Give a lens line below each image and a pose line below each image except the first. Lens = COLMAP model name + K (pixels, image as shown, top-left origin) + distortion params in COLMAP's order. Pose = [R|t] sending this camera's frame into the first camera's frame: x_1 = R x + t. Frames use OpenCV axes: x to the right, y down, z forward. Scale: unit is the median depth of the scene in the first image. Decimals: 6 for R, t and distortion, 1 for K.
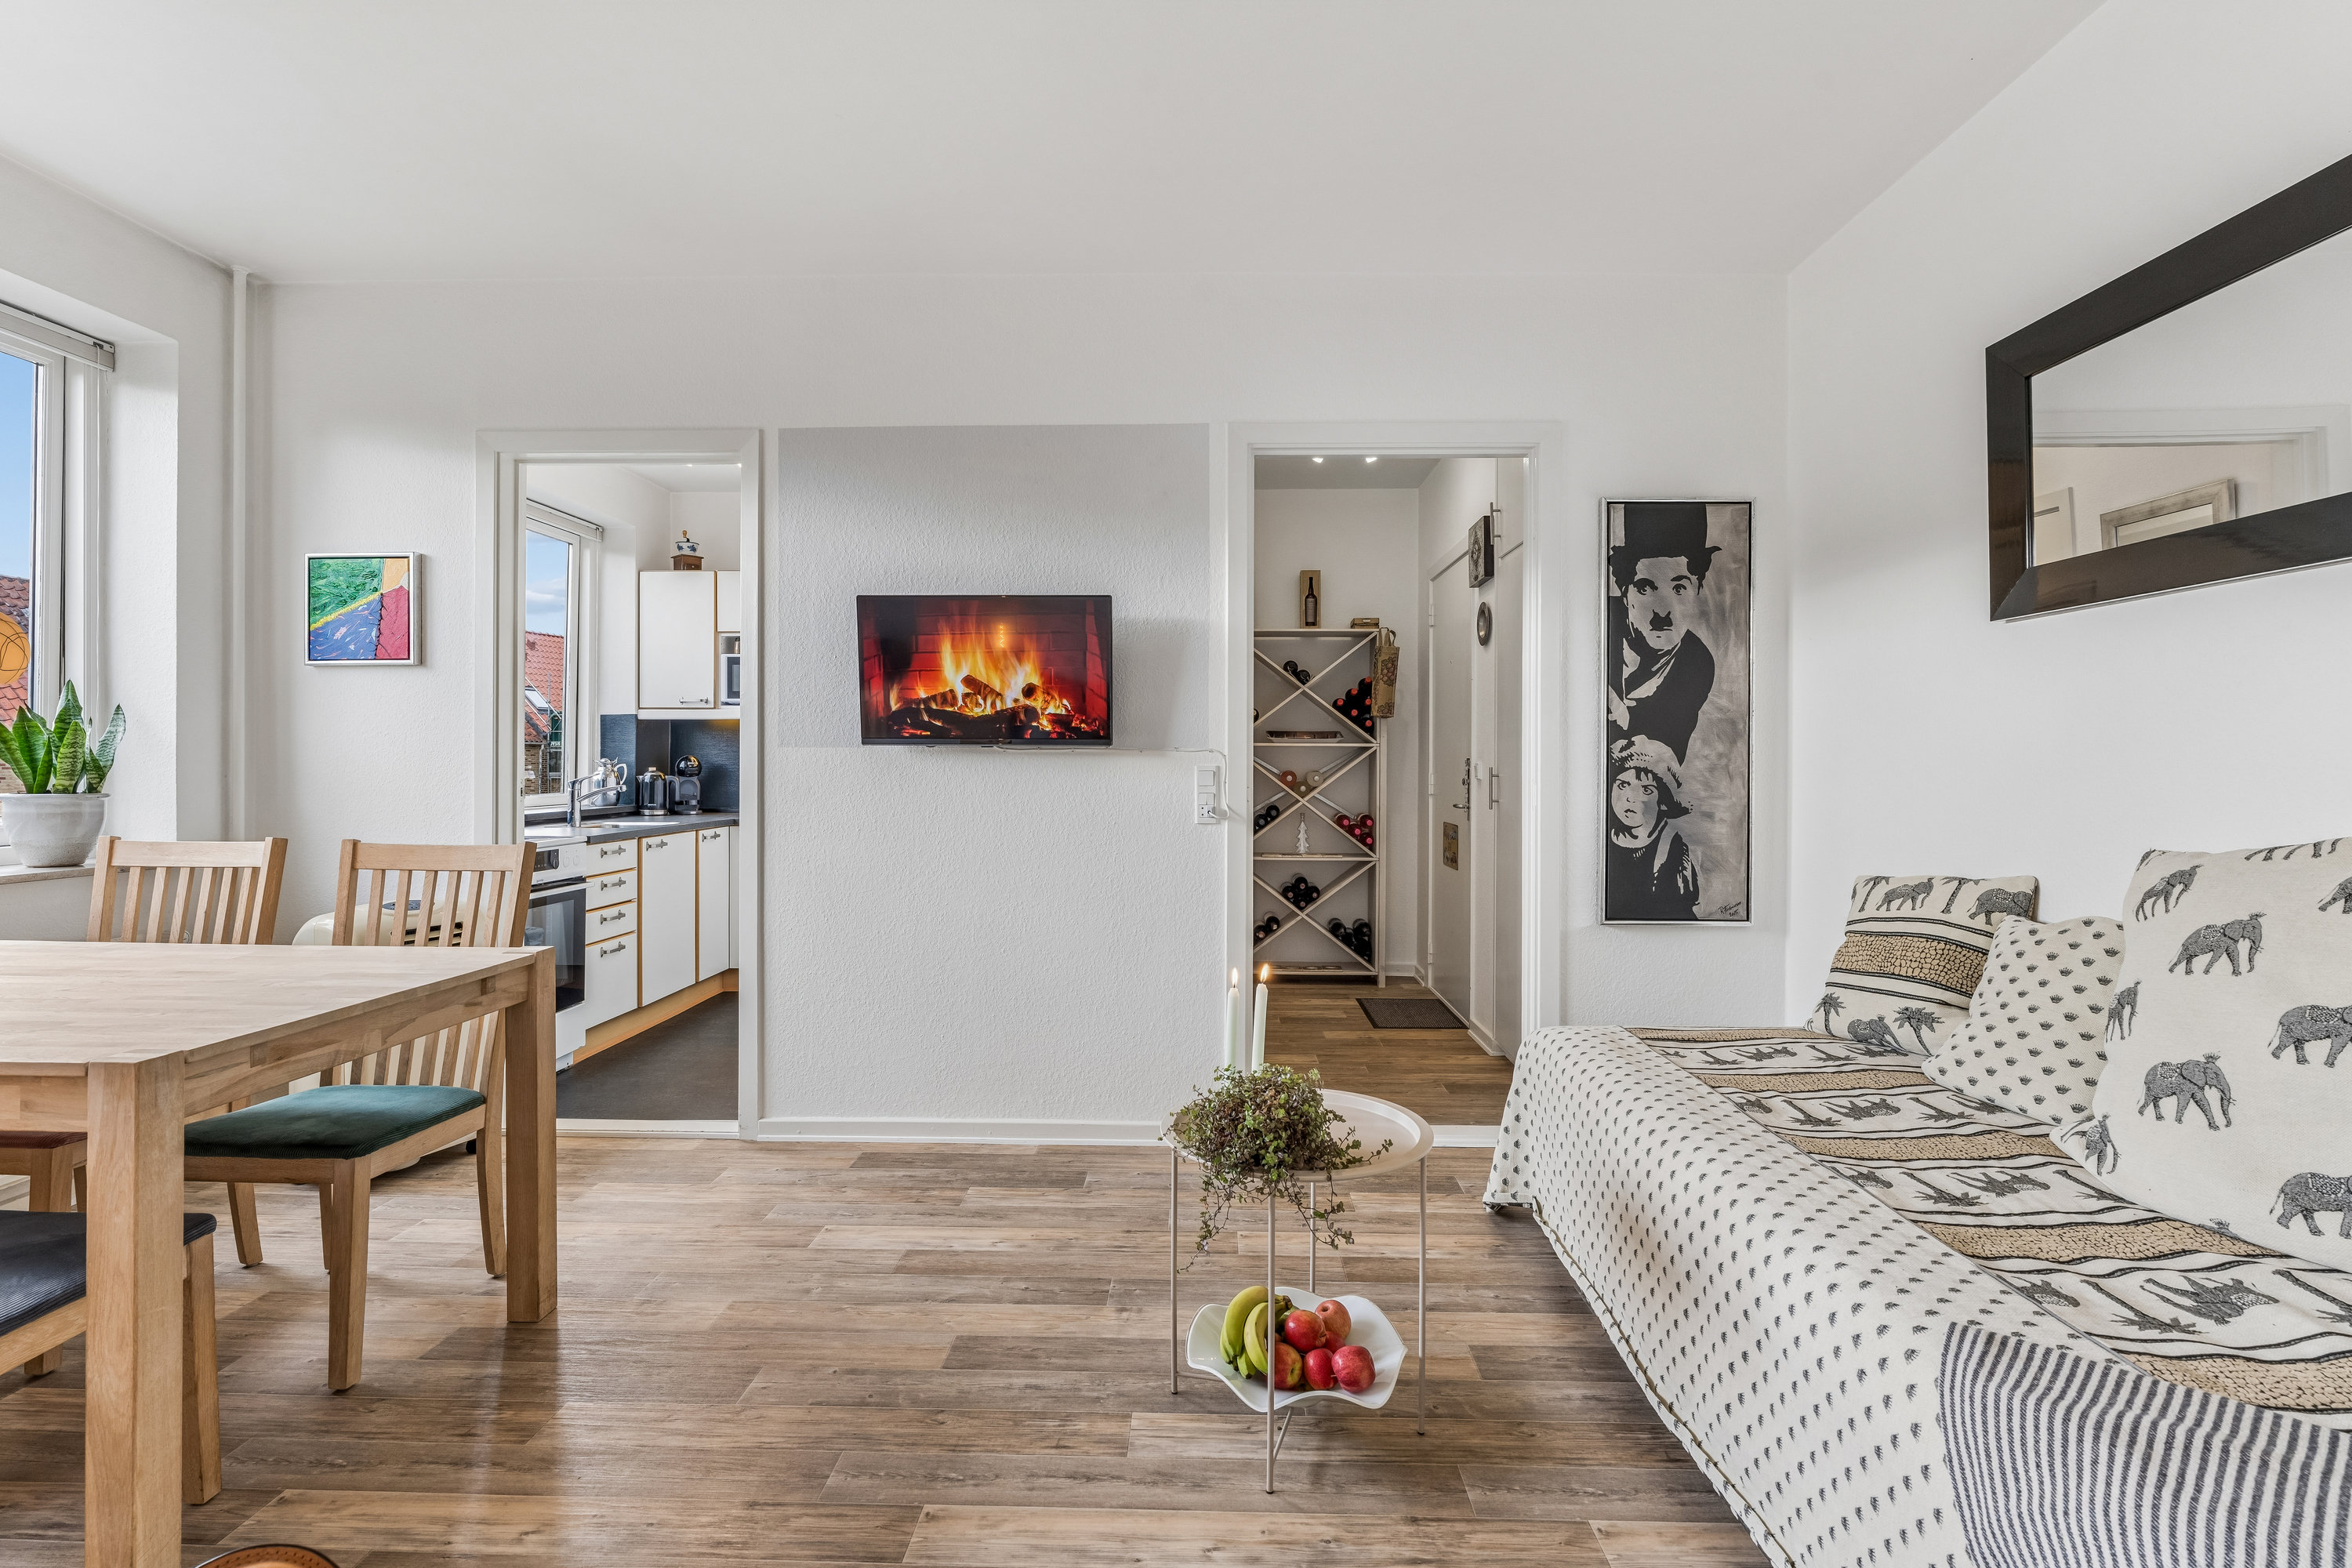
lens RADIAL K [[1120.8, 0, 1171.8], [0, 1120.8, 761.7], [0, 0, 1]] dist [-0.000488, 0.000031]
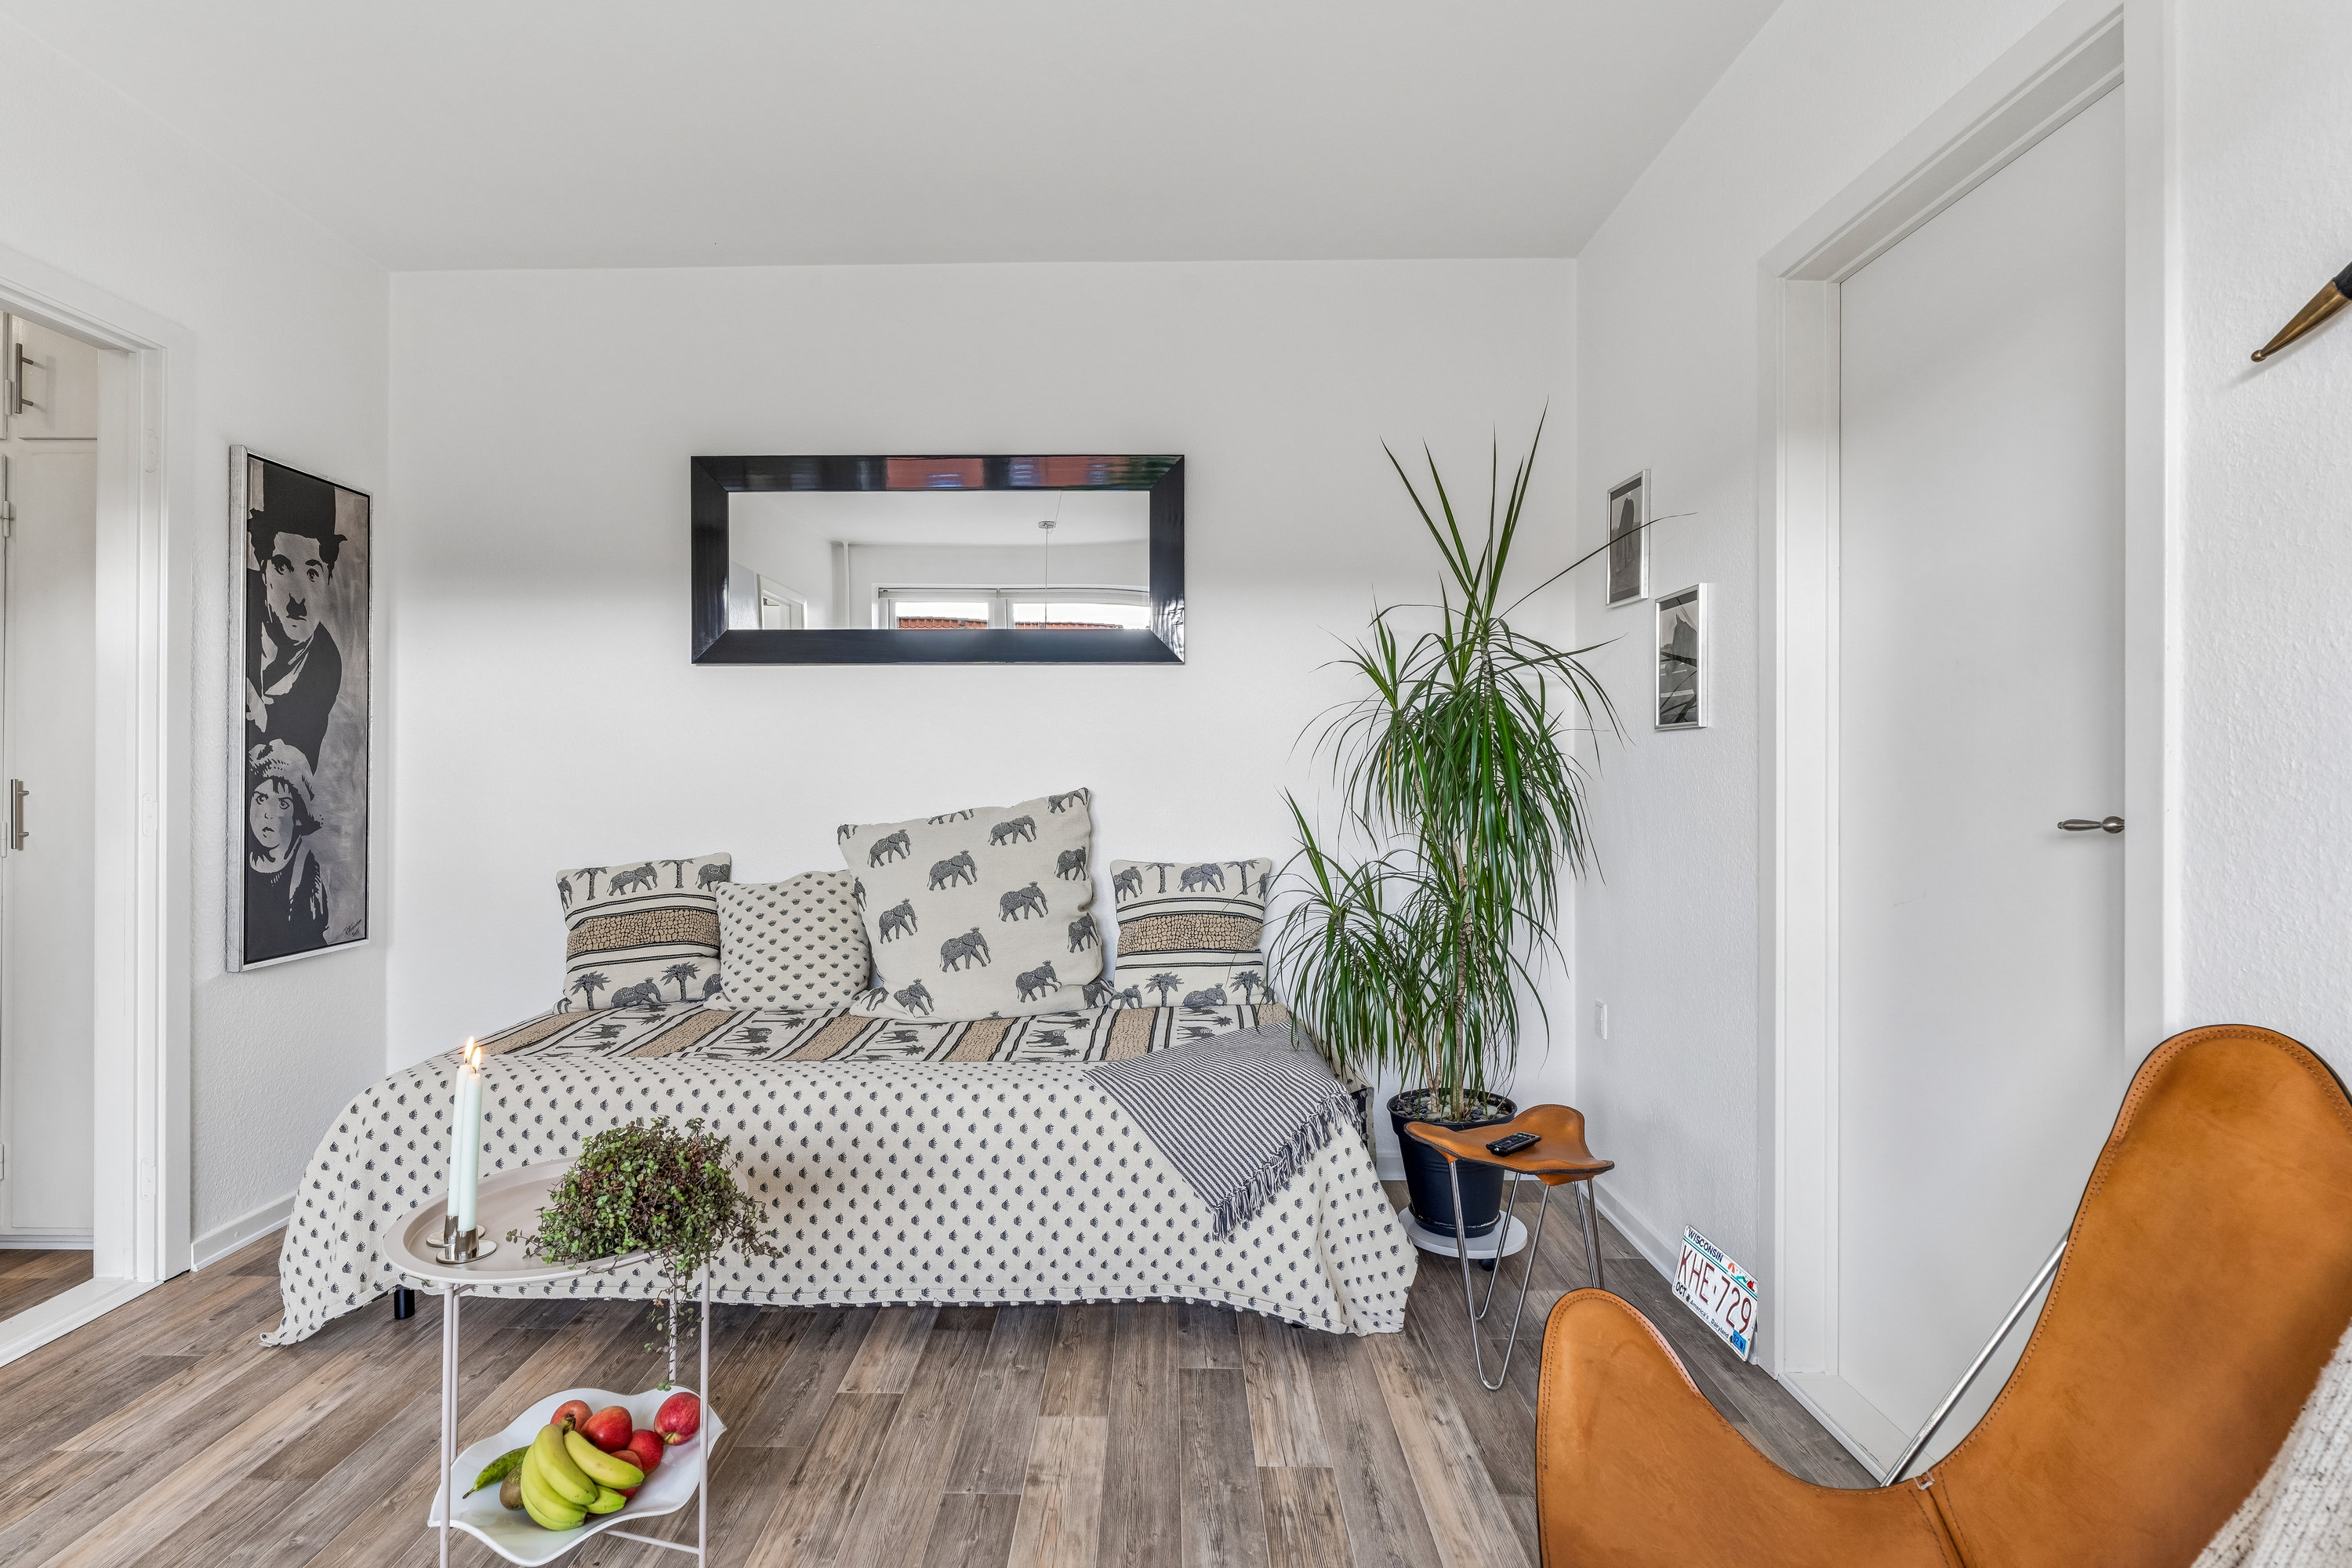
lens RADIAL K [[1120.8, 0, 1174.9], [0, 1120.8, 768.3], [0, 0, 1]] dist [-0.000488, 0.000031]
pose [[-0.024492, 0.000083, 0.999700, -0.446757], [0.000730, 1.000000, -0.000065, -0.001003], [-0.999700, 0.000728, -0.024493, 0.341360]]
